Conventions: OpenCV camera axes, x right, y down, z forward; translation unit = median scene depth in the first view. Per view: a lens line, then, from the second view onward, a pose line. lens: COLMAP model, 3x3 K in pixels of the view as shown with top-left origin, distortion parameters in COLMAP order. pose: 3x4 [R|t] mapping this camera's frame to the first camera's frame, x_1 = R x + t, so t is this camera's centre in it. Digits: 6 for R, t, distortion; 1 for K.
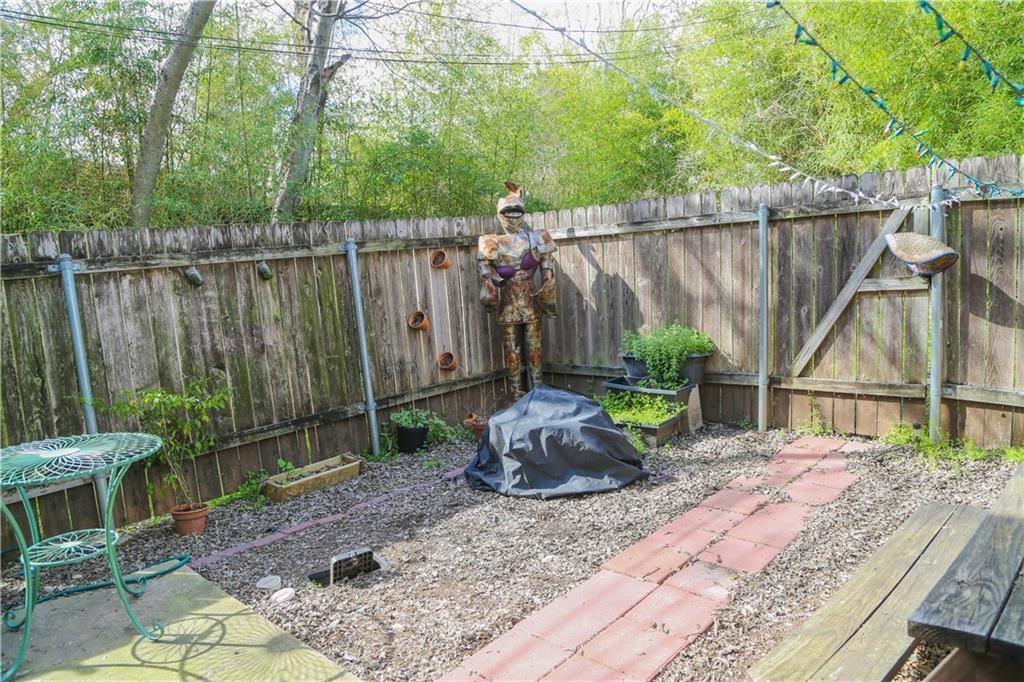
lens RADIAL K [[697.4, 0, 512.0], [0, 697.4, 341.0], [0, 0, 1]] dist [-0.134097, 0.087989]
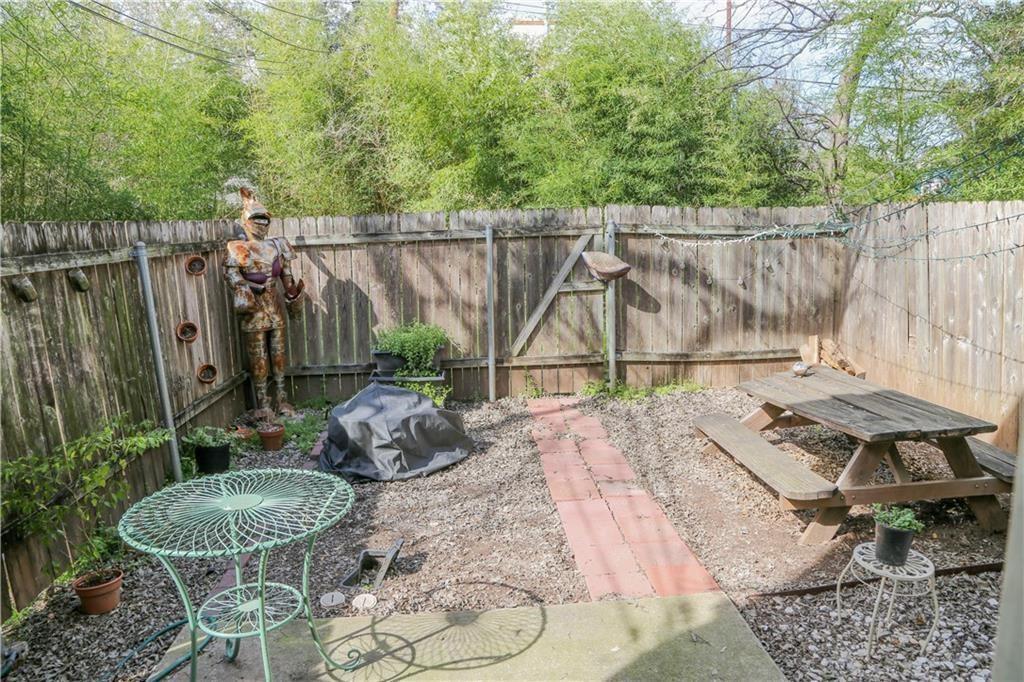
lens RADIAL K [[697.4, 0, 512.0], [0, 697.4, 341.0], [0, 0, 1]] dist [-0.134097, 0.087989]
pose [[0.676682, -0.068087, 0.733120, -0.579351], [0.063587, 0.997399, 0.033939, -0.024250], [-0.733524, 0.023651, 0.679251, 0.081120]]
